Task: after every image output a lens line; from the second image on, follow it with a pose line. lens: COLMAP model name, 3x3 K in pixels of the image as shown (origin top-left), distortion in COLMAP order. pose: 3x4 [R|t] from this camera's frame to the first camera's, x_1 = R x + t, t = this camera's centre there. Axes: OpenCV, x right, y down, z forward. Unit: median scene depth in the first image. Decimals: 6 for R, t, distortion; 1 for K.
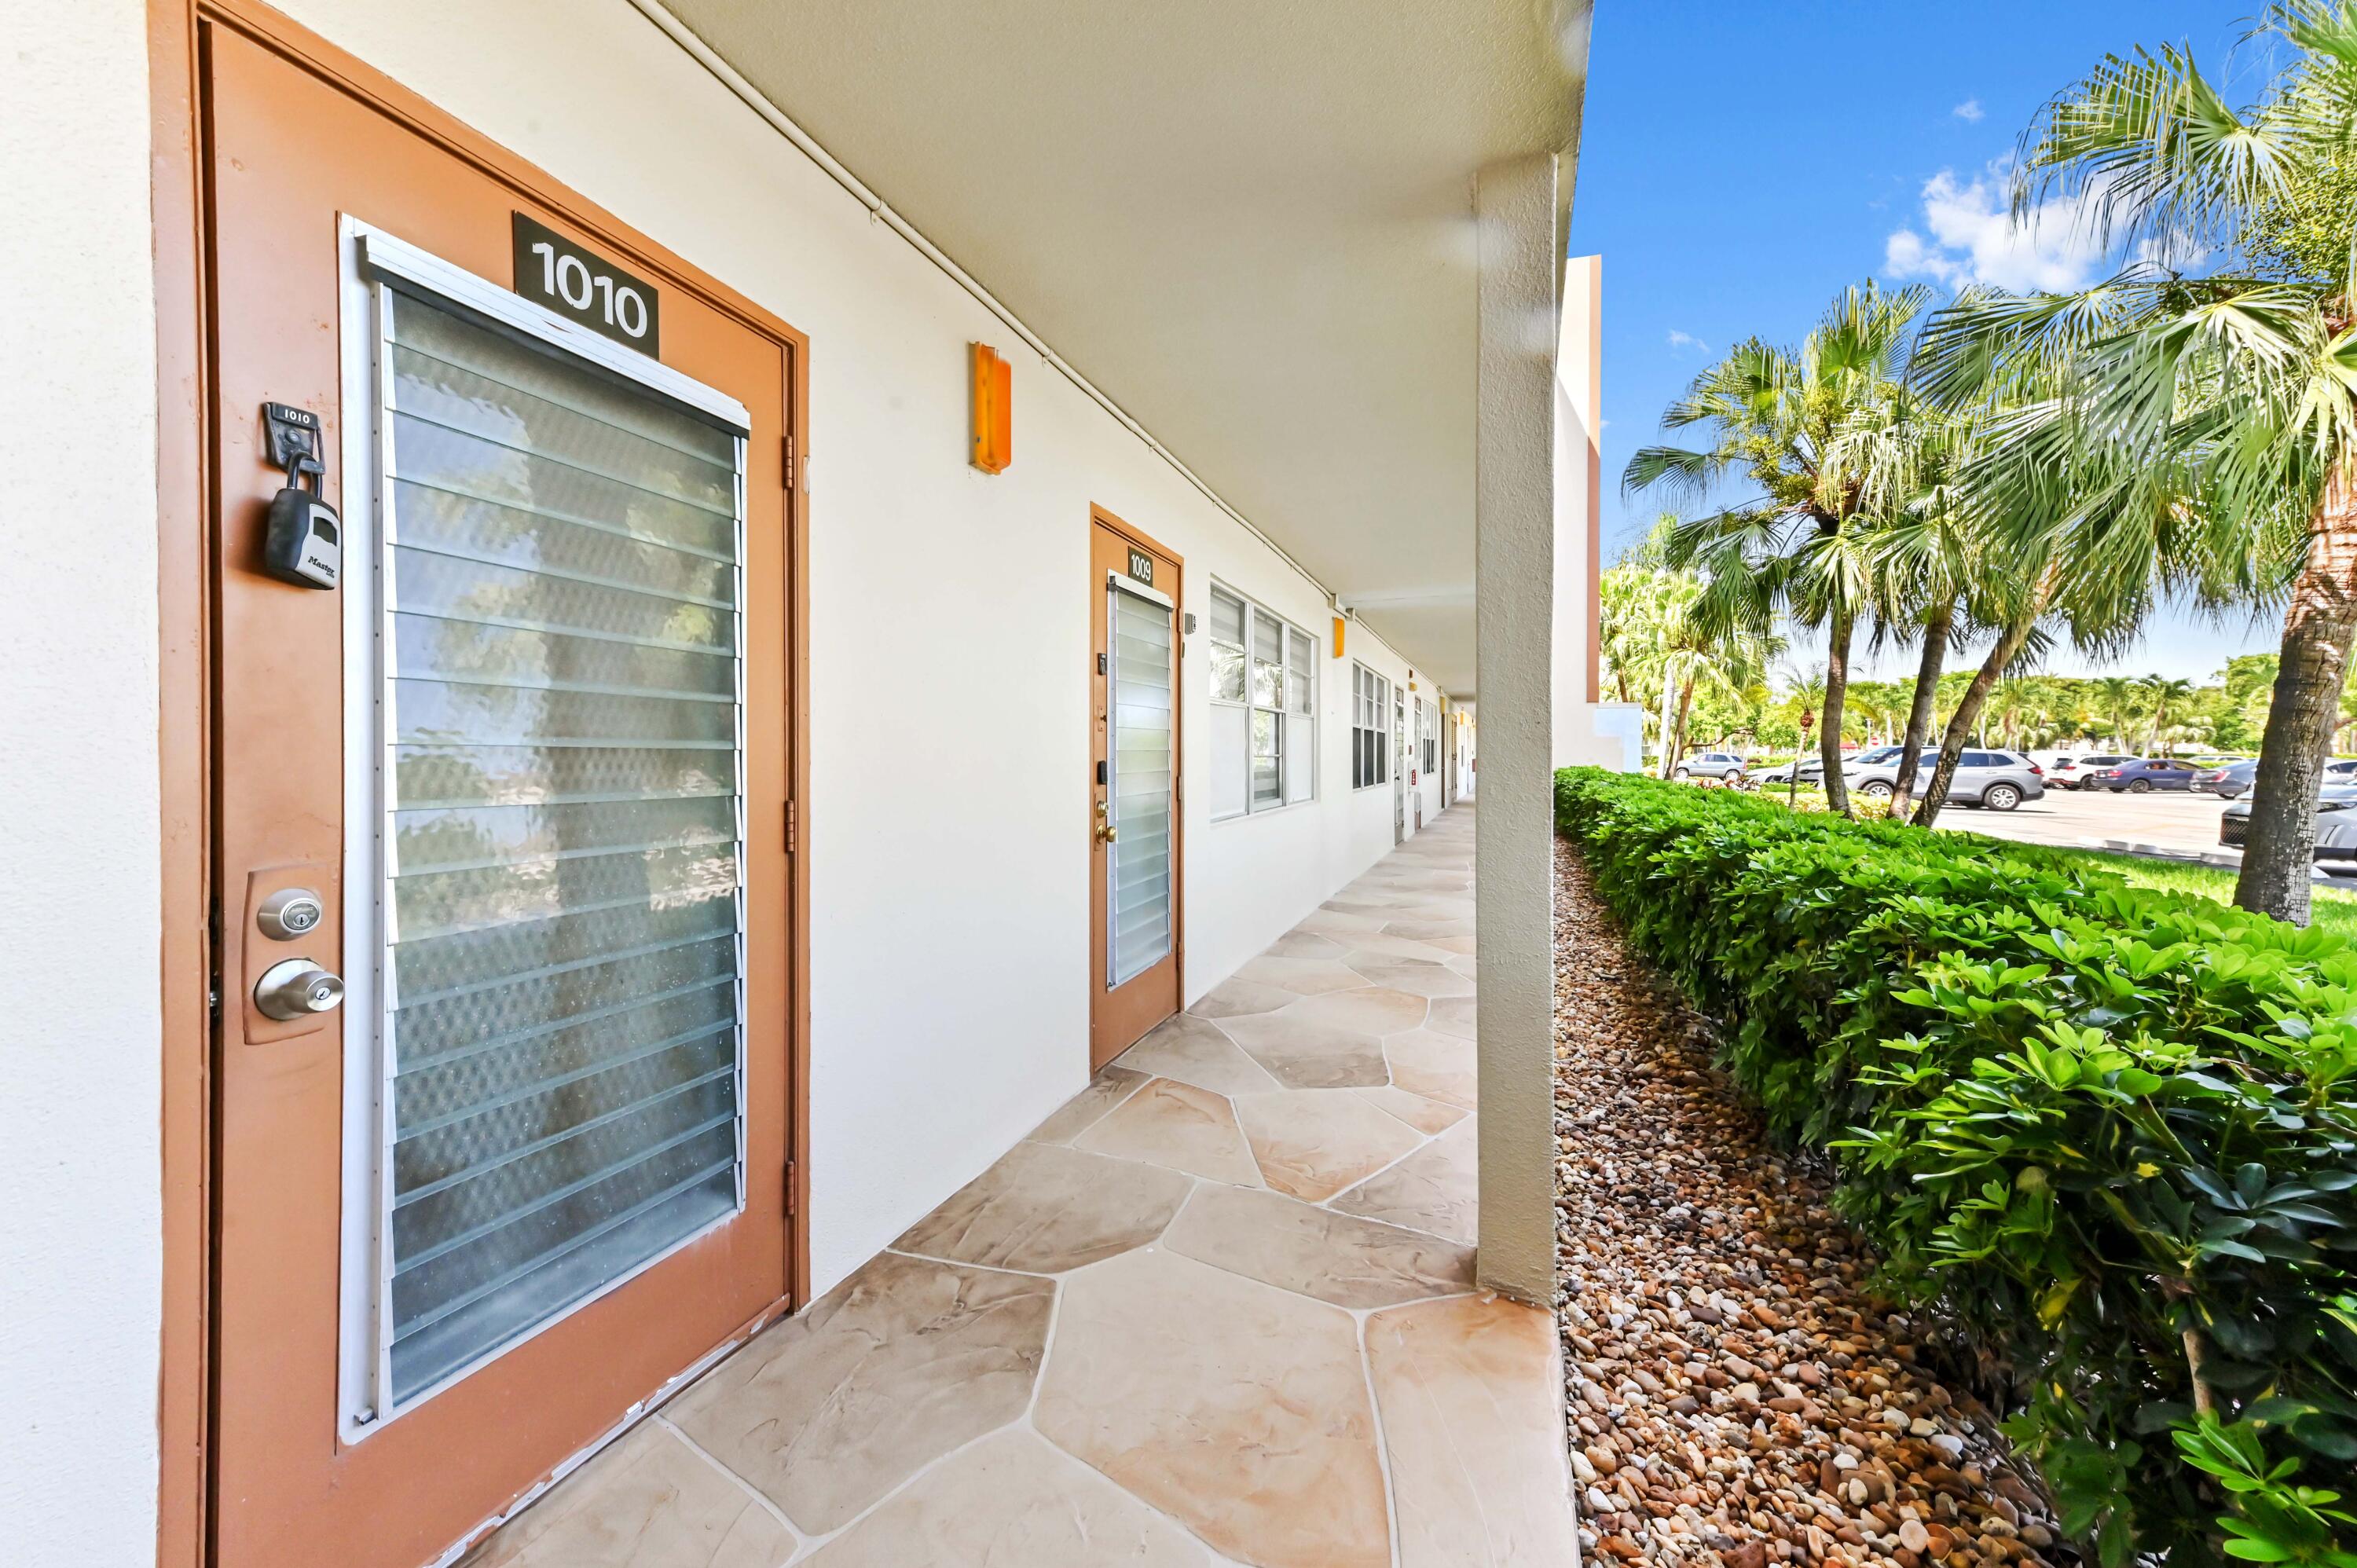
lens RADIAL K [[927.7, 0, 1174.7], [0, 927.7, 751.6], [0, 0, 1]] dist [0.013941, 0.000219]
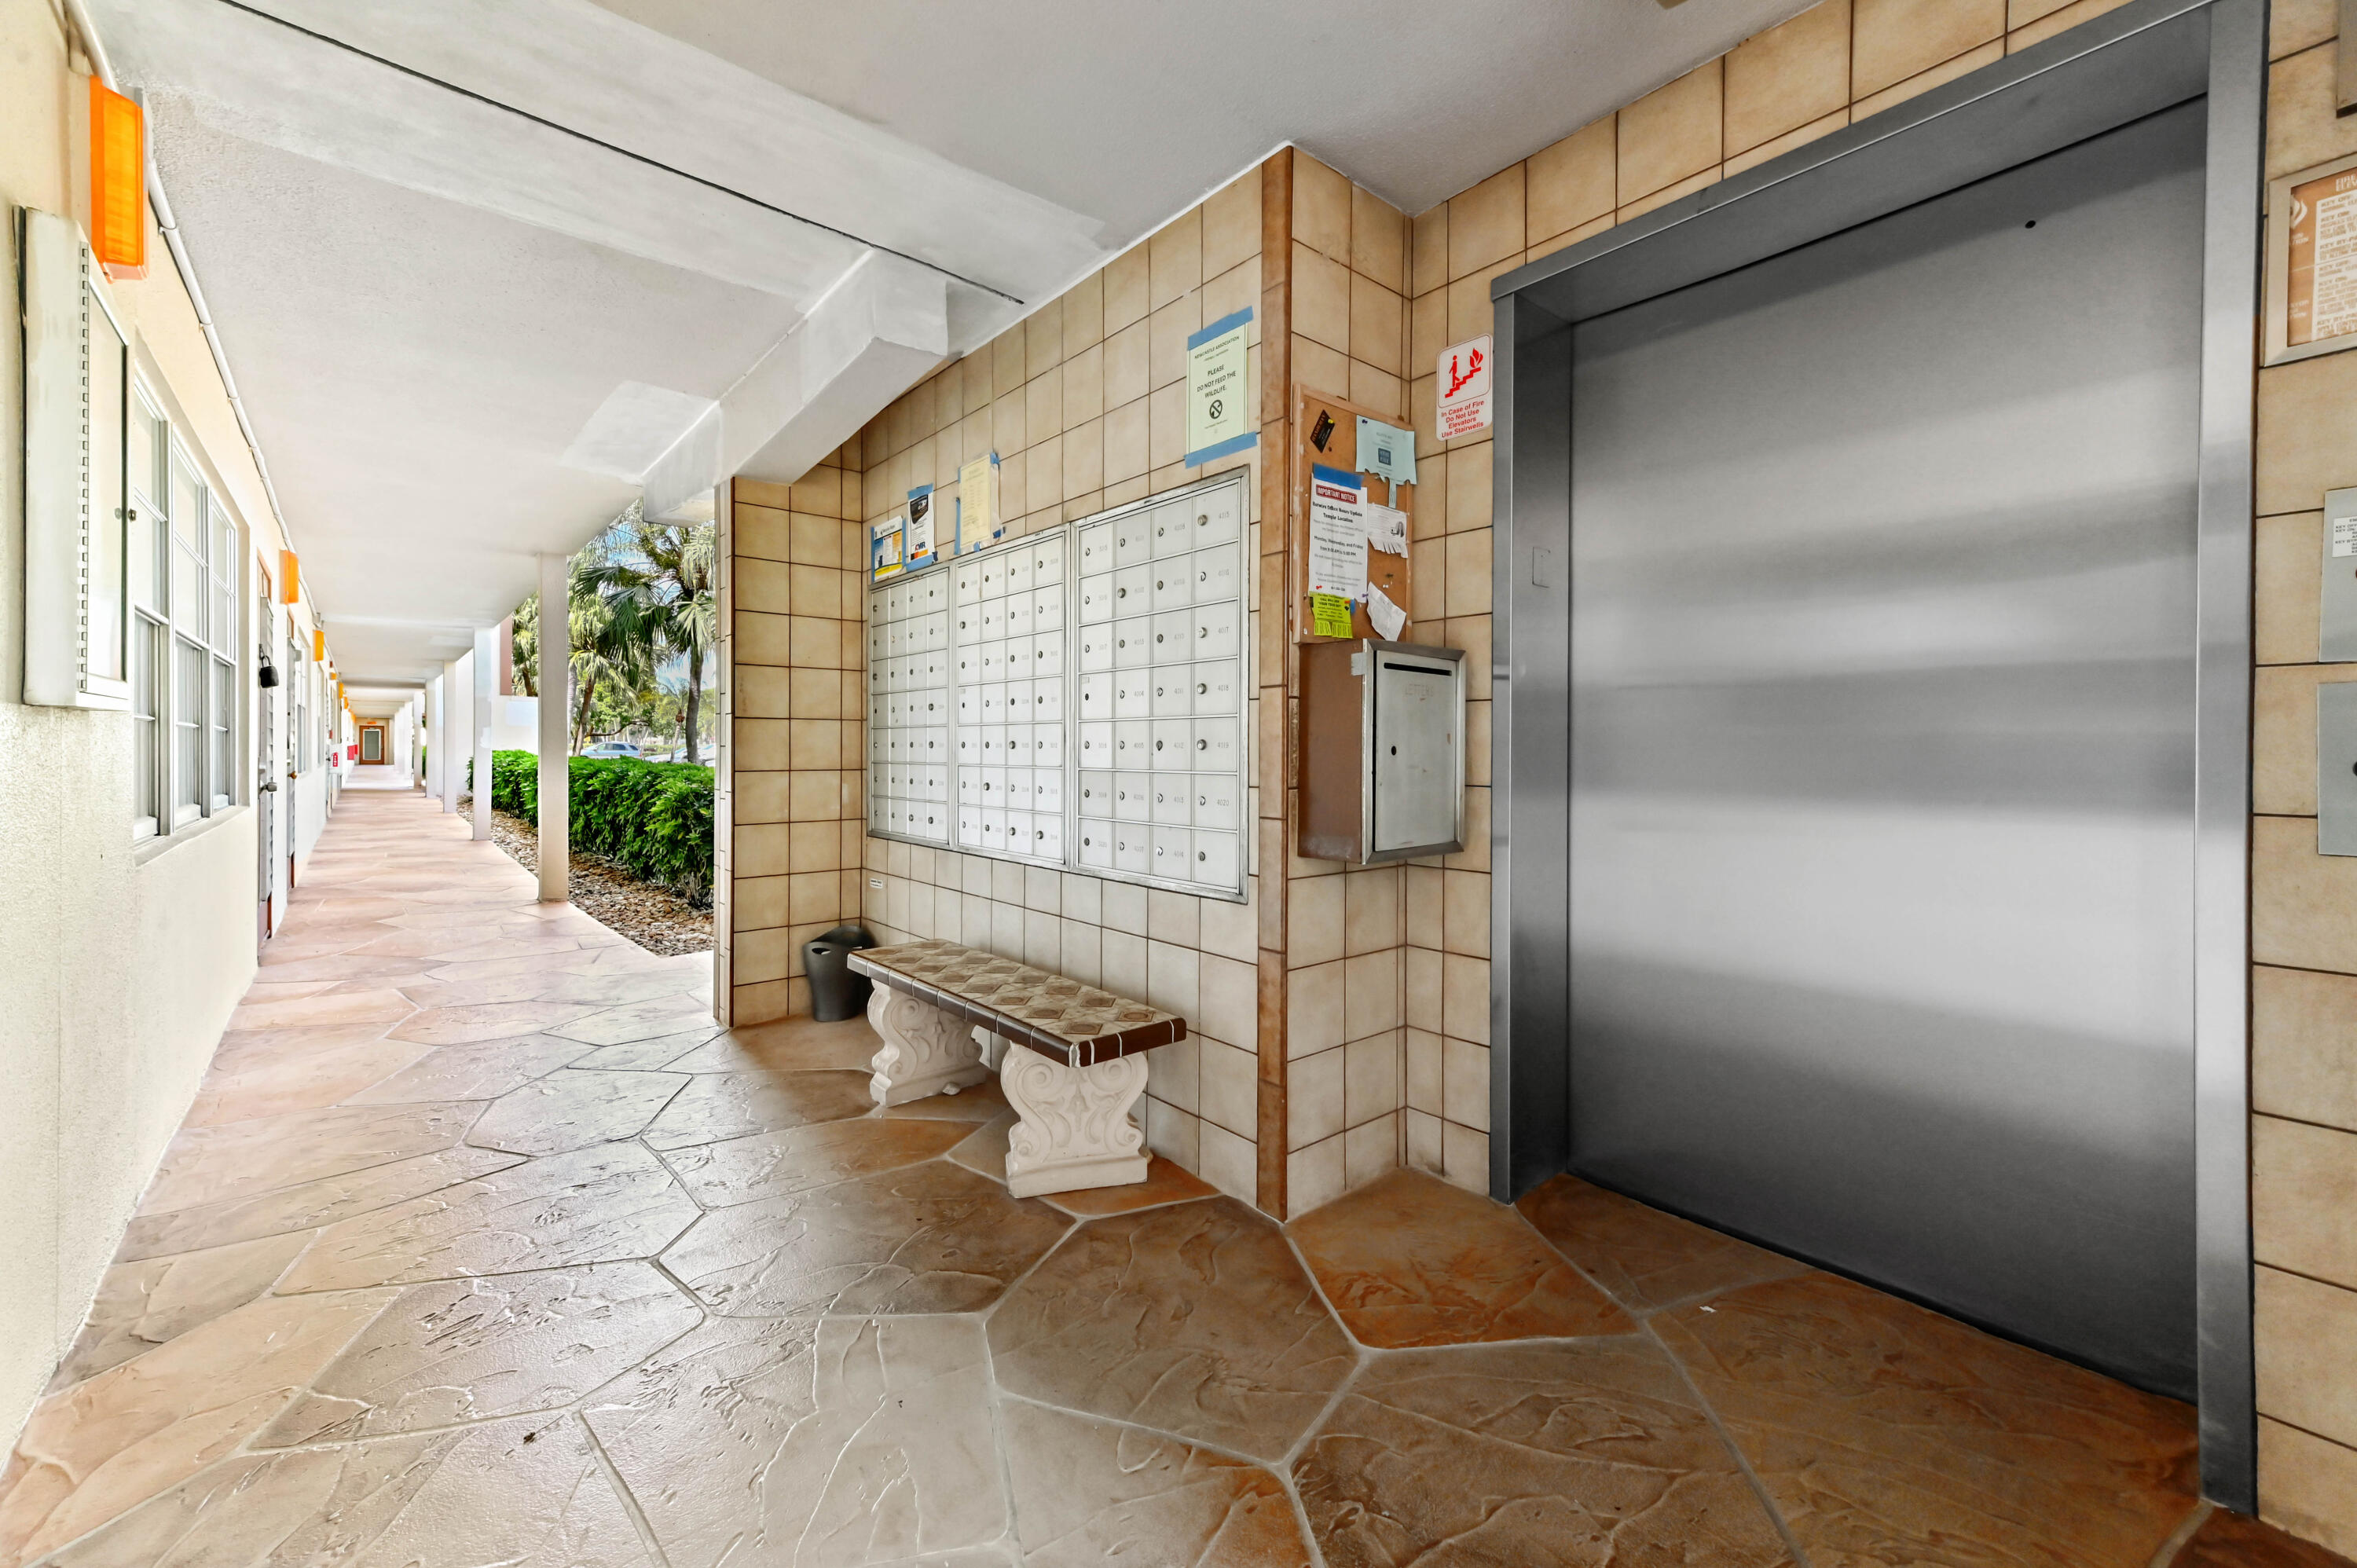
lens RADIAL K [[927.7, 0, 1174.7], [0, 927.7, 751.6], [0, 0, 1]] dist [0.013941, 0.000219]
pose [[0.482402, -0.004475, 0.875939, -0.251928], [-0.004842, 0.999958, 0.007775, 0.004816], [-0.875937, -0.007991, 0.482360, -0.430410]]
